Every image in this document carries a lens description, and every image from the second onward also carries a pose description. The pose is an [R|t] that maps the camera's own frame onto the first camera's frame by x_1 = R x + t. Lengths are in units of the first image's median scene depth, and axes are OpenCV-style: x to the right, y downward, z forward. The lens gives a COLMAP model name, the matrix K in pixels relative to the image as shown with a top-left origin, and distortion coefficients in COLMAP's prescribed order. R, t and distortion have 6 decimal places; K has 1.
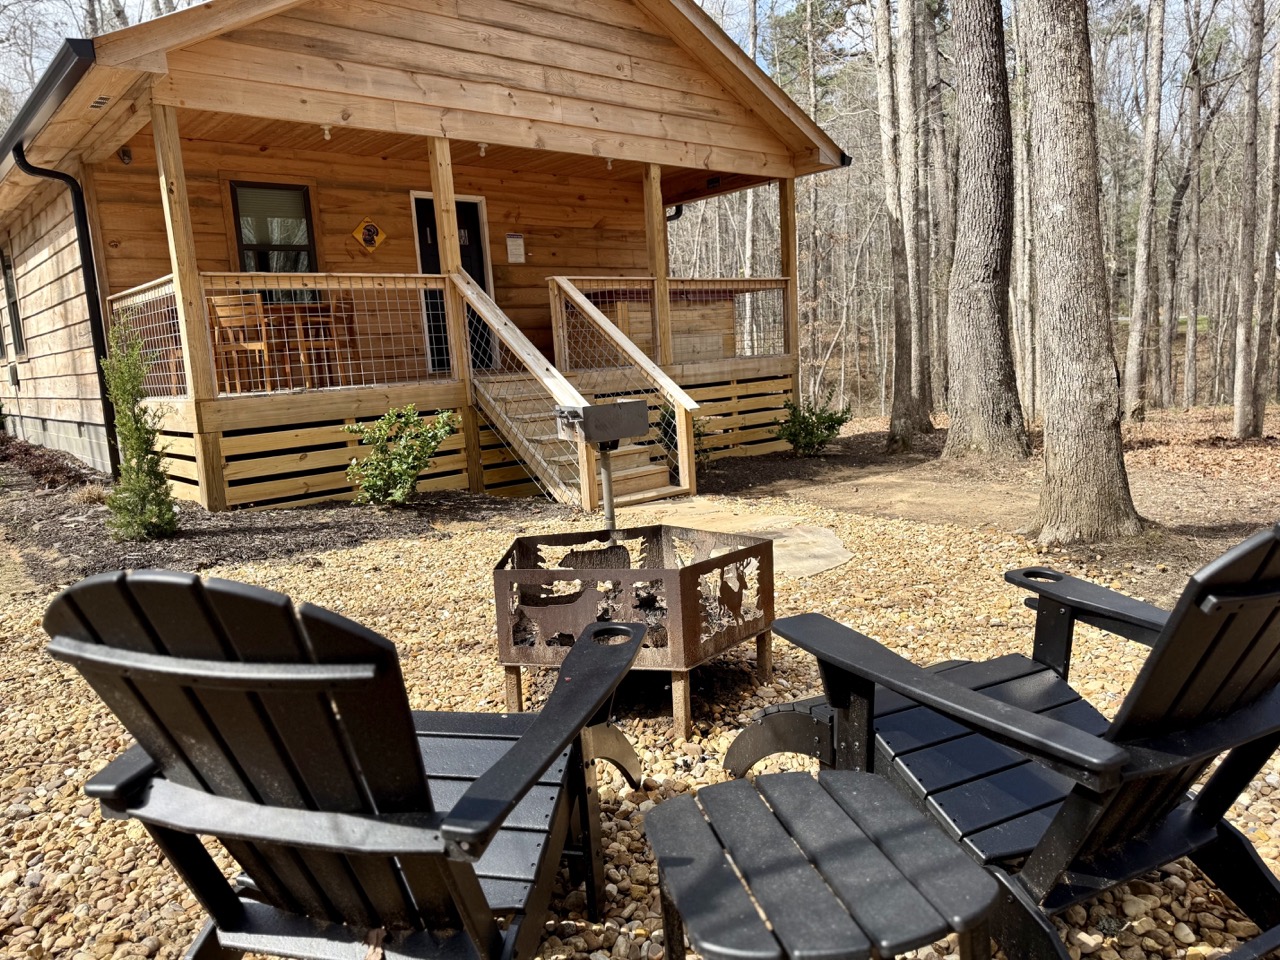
lens RADIAL K [[863.2, 0, 640.0], [0, 863.2, 480.0], [0, 0, 1]] dist [0.126338, -0.179407]
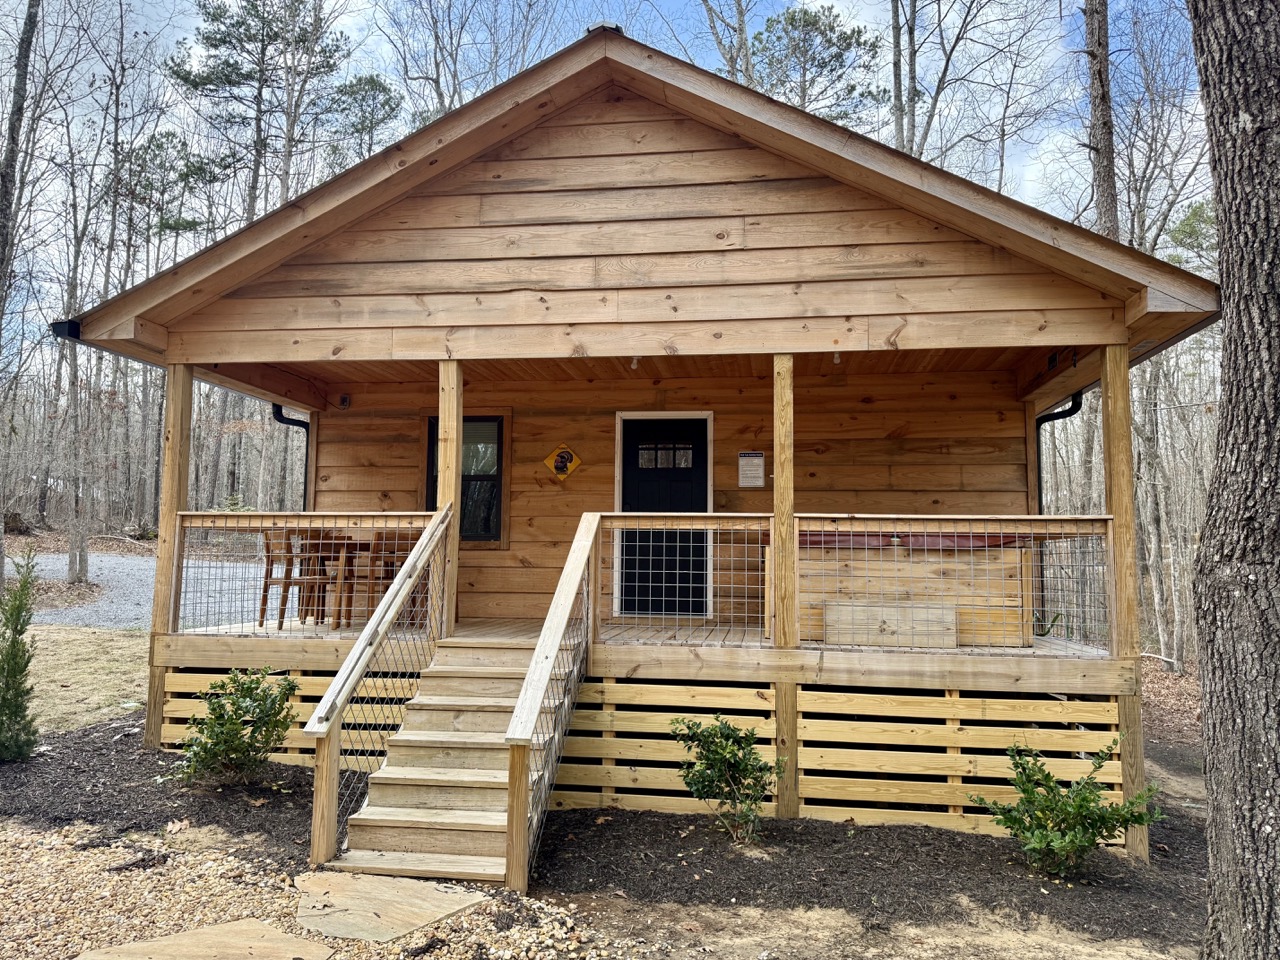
lens RADIAL K [[863.2, 0, 640.0], [0, 863.2, 480.0], [0, 0, 1]] dist [0.126338, -0.179407]
pose [[0.678533, -0.005295, -0.734551, 0.441222], [-0.160966, 0.974599, -0.155716, -0.142101], [0.716717, 0.223896, 0.660445, 0.496285]]
